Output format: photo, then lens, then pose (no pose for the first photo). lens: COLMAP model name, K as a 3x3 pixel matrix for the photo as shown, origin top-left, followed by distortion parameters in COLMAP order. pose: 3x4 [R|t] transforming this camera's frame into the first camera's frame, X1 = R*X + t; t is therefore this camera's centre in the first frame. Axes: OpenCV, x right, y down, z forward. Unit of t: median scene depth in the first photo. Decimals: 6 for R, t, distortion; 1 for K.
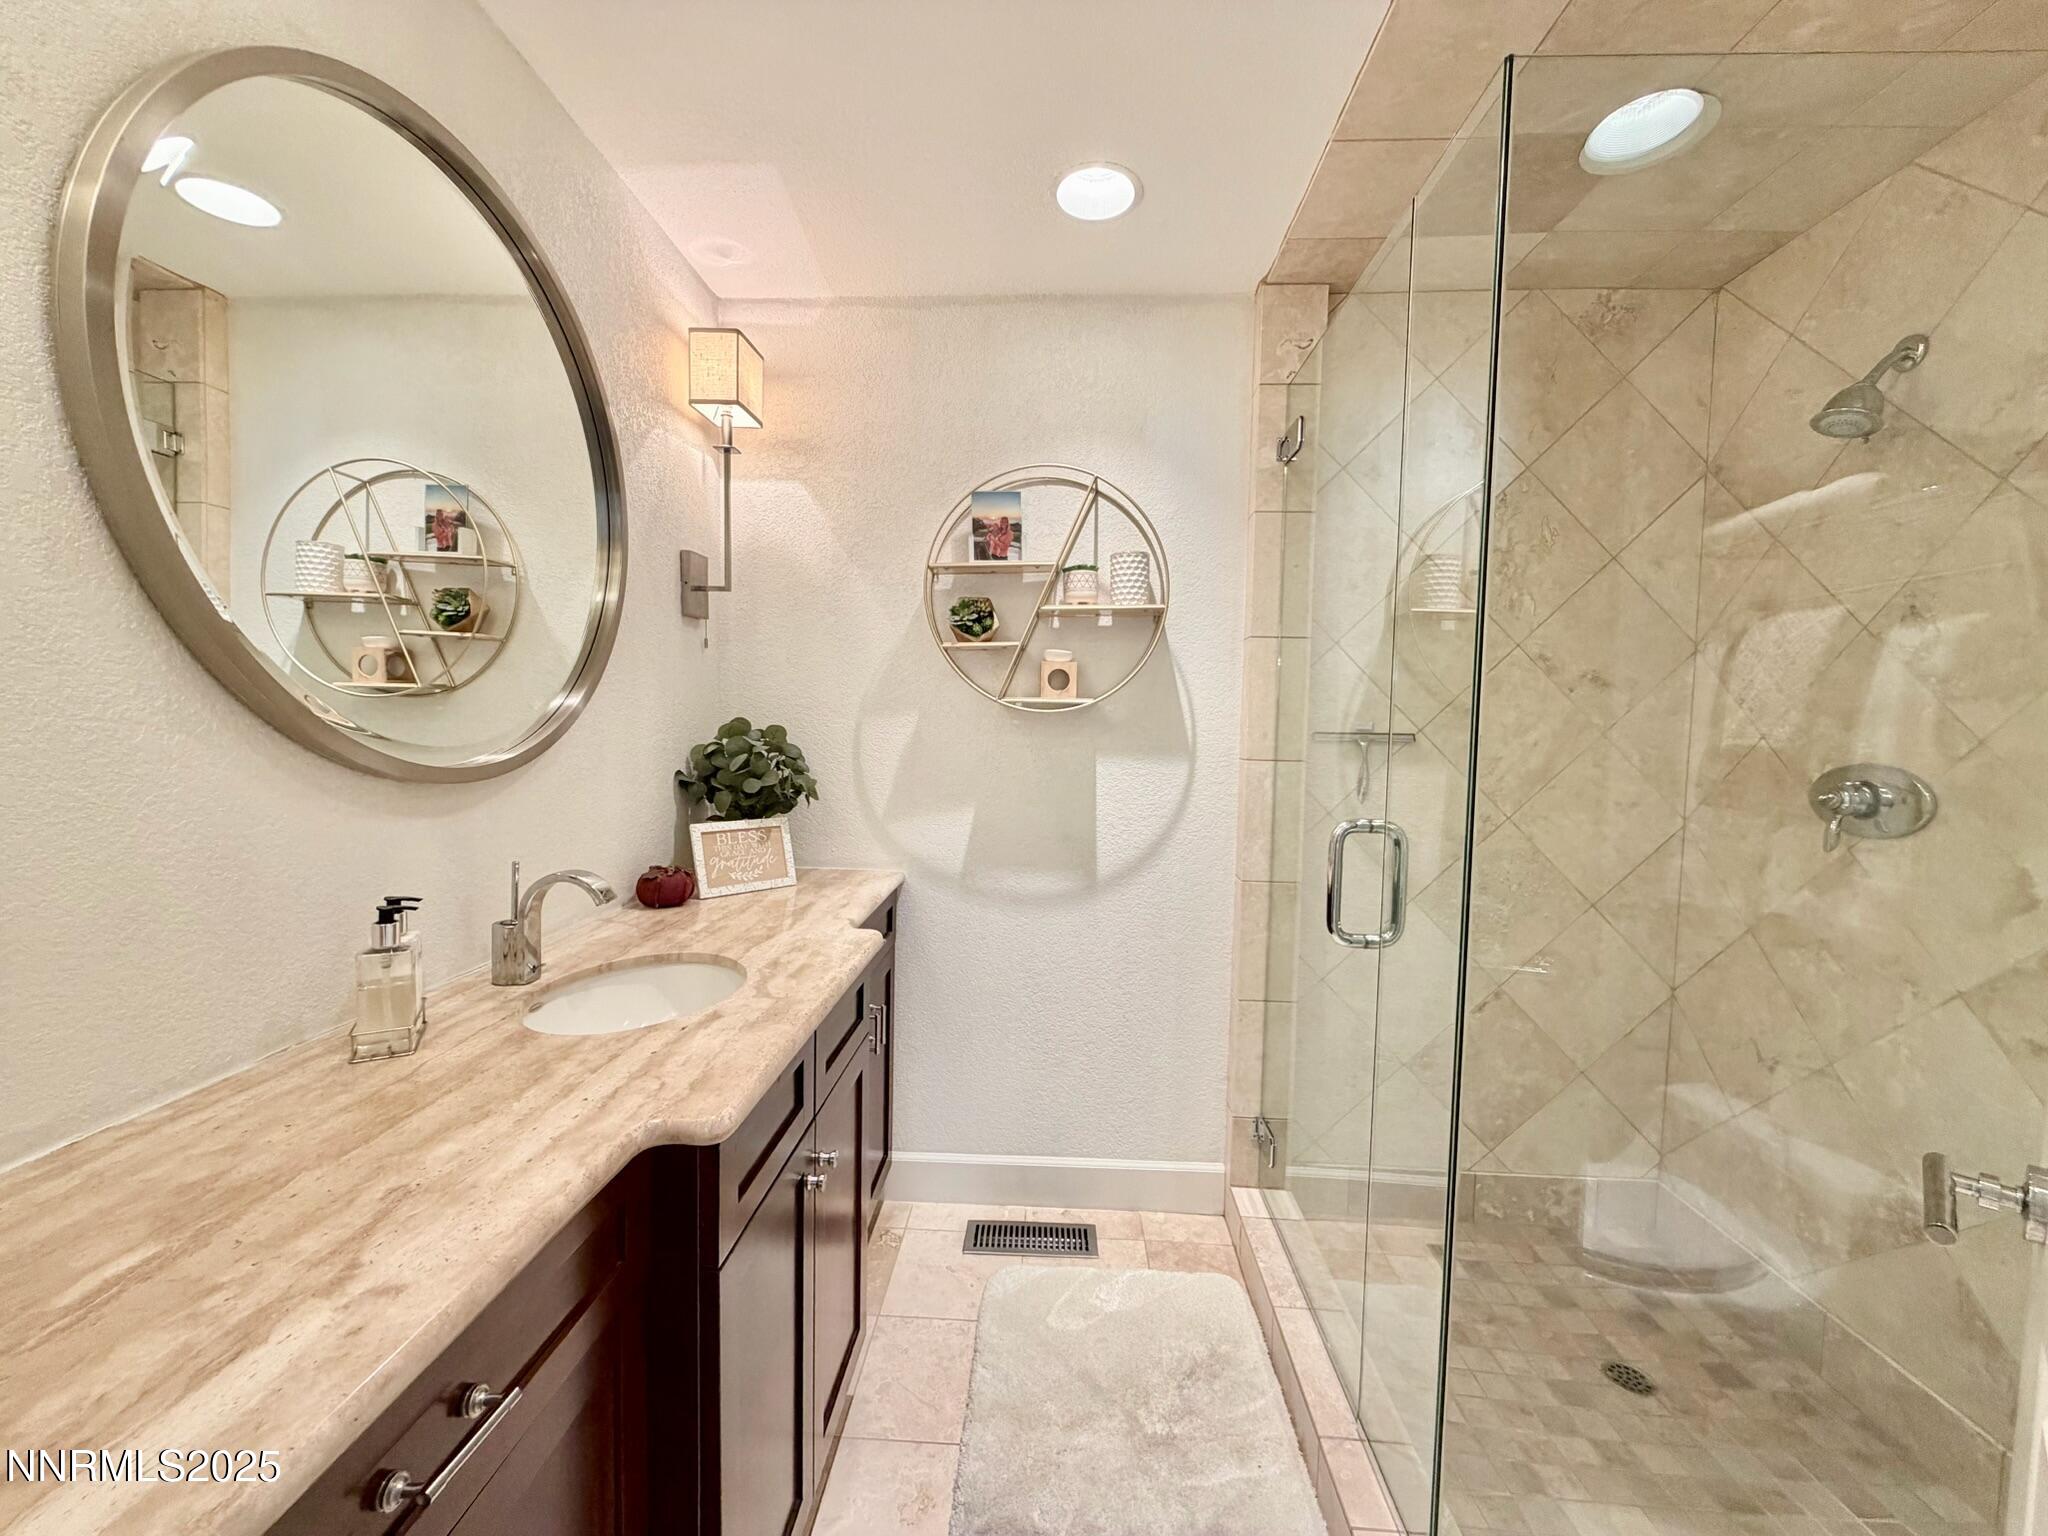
lens RADIAL K [[813.4, 0, 1020.1], [0, 813.4, 767.5], [0, 0, 1]] dist [0.001893, -0.000322]
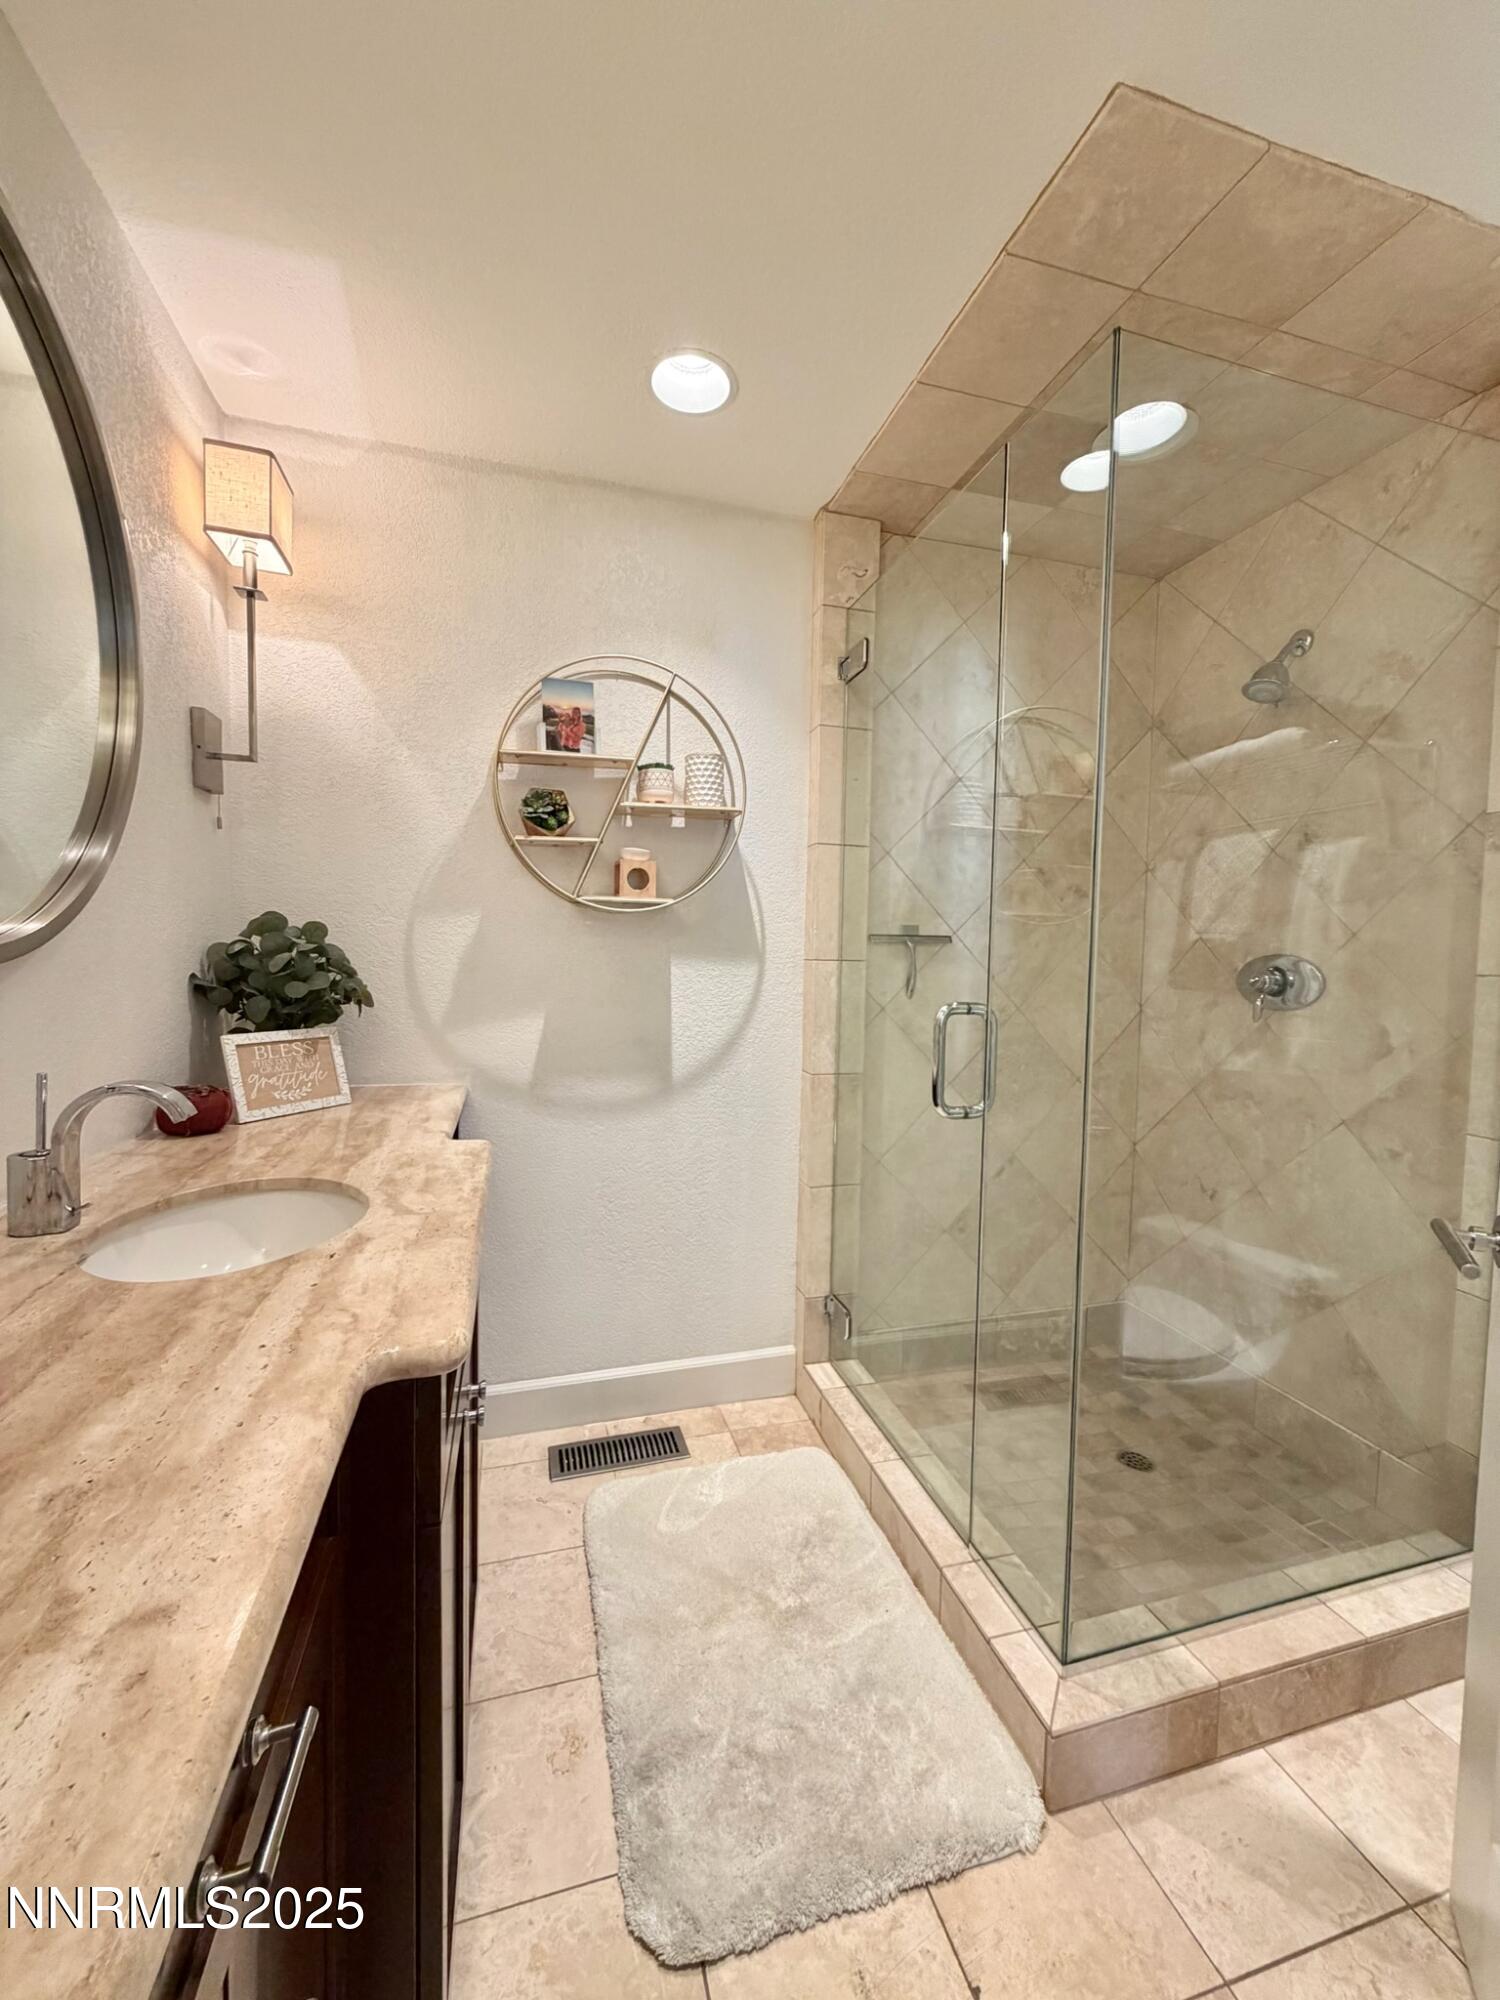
lens RADIAL K [[794.3, 0, 746.0], [0, 794.3, 995.6], [0, 0, 1]] dist [0.001893, -0.000322]
pose [[0.946289, -0.019034, 0.322762, -0.156154], [0.018503, 0.999818, 0.004712, 0.034497], [-0.322792, 0.001513, 0.946469, 0.056184]]
